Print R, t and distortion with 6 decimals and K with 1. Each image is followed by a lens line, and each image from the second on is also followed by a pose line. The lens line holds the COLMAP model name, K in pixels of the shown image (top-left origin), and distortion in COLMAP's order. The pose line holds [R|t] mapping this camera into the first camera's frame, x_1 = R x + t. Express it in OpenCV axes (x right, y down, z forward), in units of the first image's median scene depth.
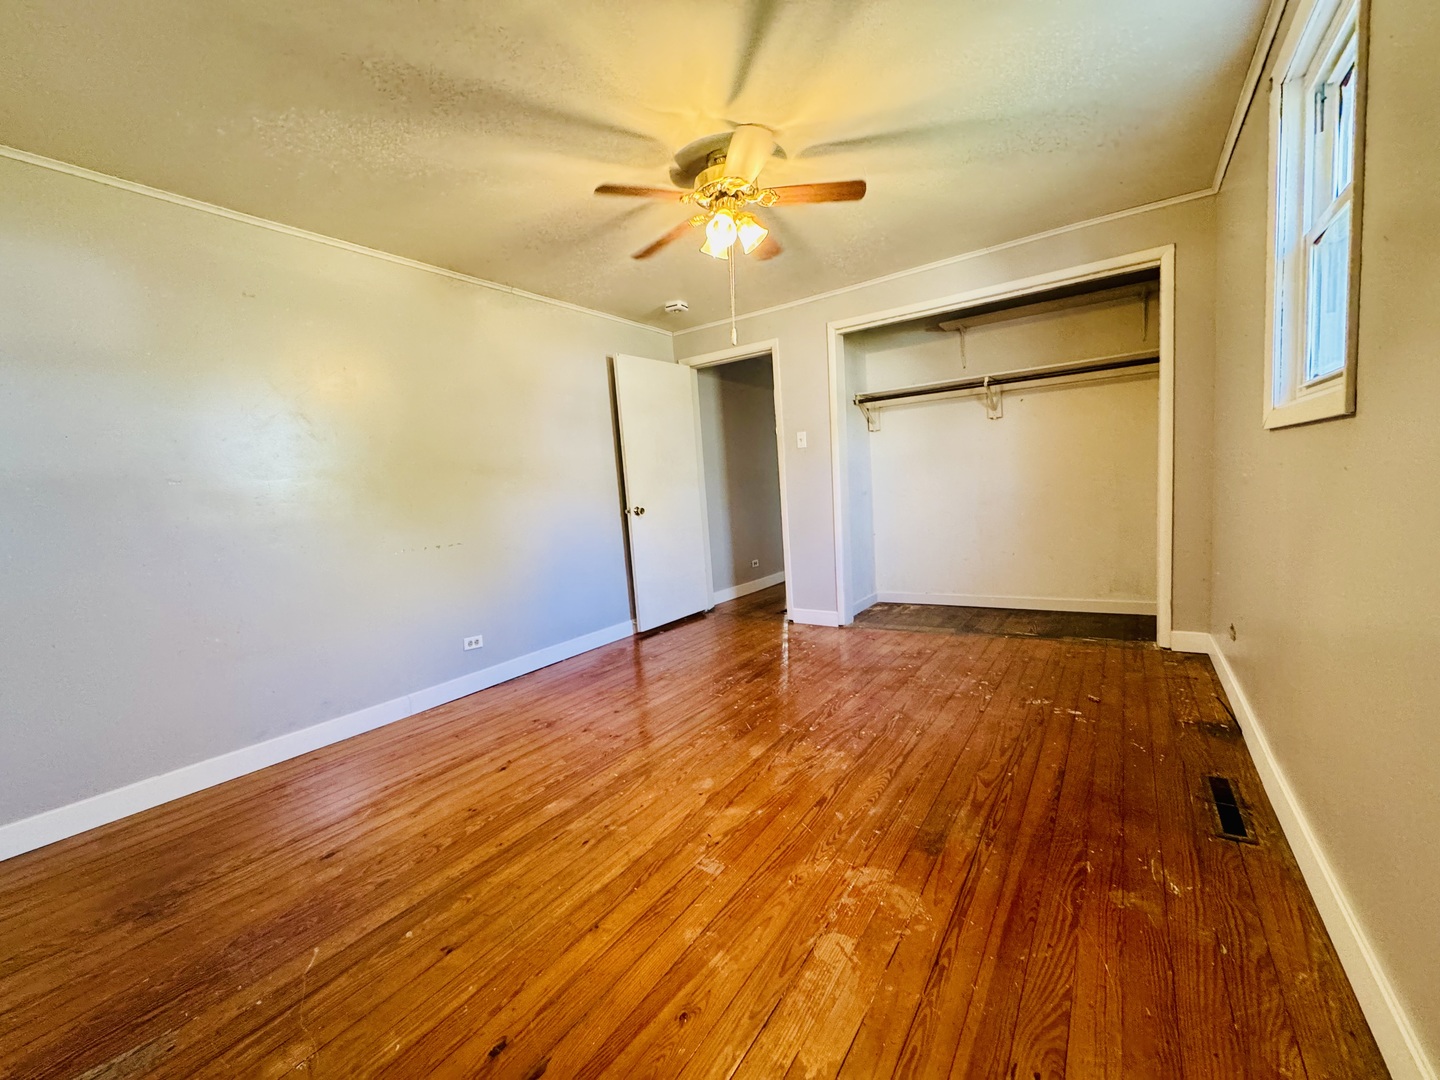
lens RADIAL K [[571.6, 0, 720.0], [0, 571.6, 540.0], [0, 0, 1]] dist [-0.001417, 0.000351]
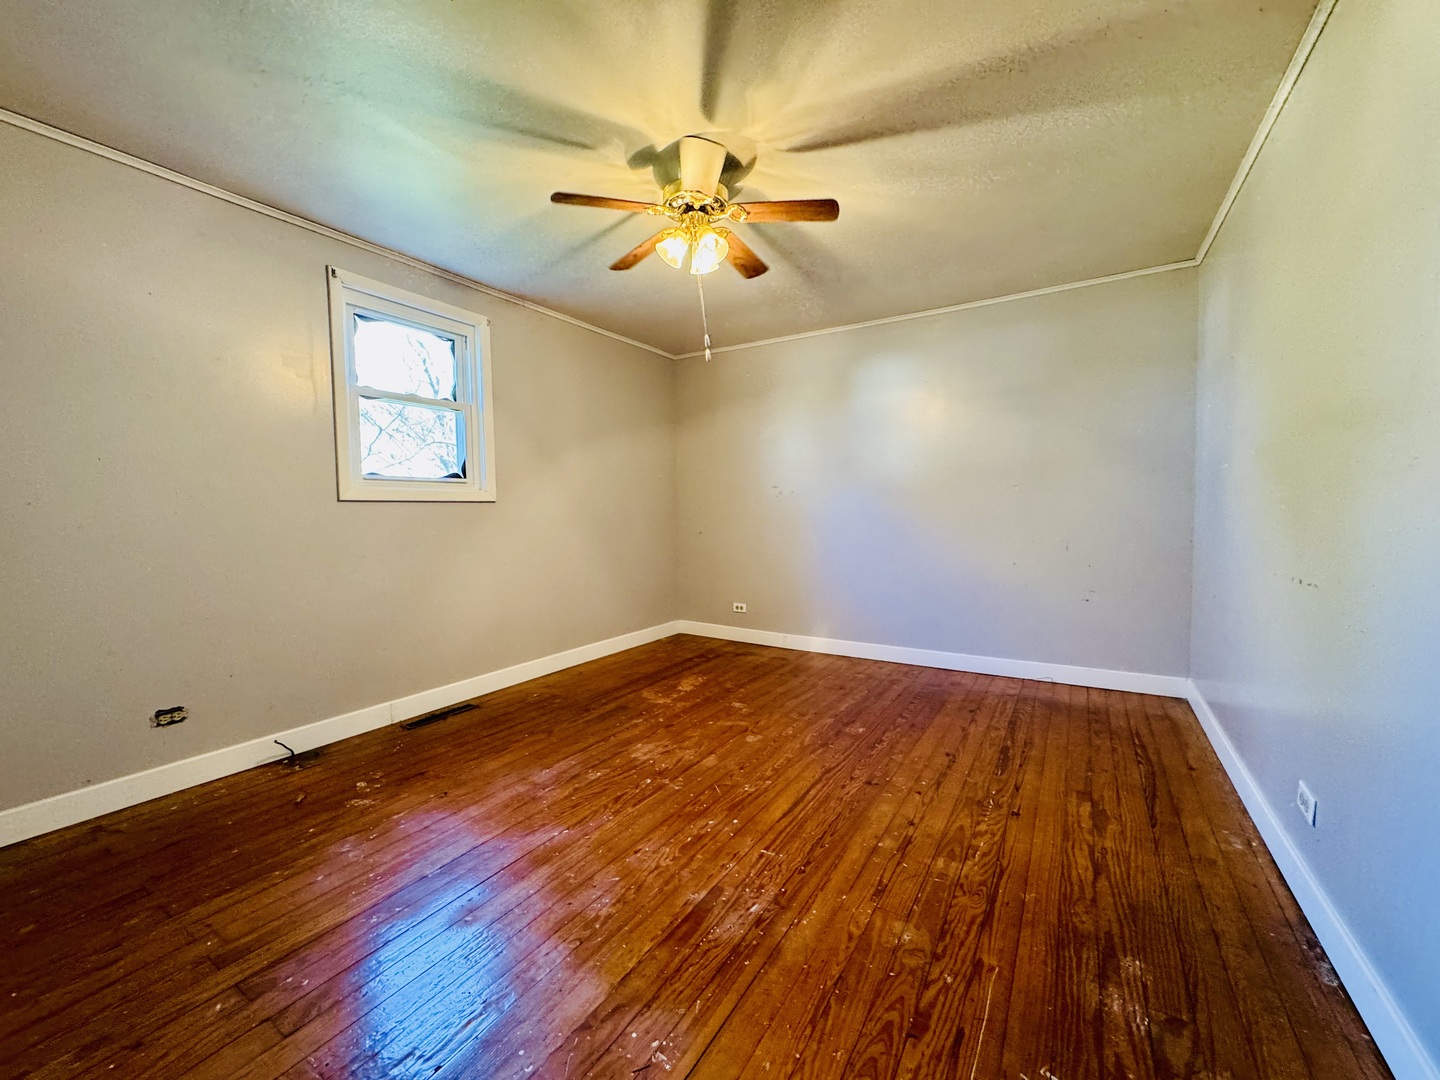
lens RADIAL K [[571.6, 0, 720.0], [0, 571.6, 540.0], [0, 0, 1]] dist [-0.001417, 0.000351]
pose [[-0.995404, 0.083522, -0.046855, 0.065824], [0.075643, 0.985759, 0.150188, -0.201256], [0.058732, 0.145953, -0.987547, 2.109736]]
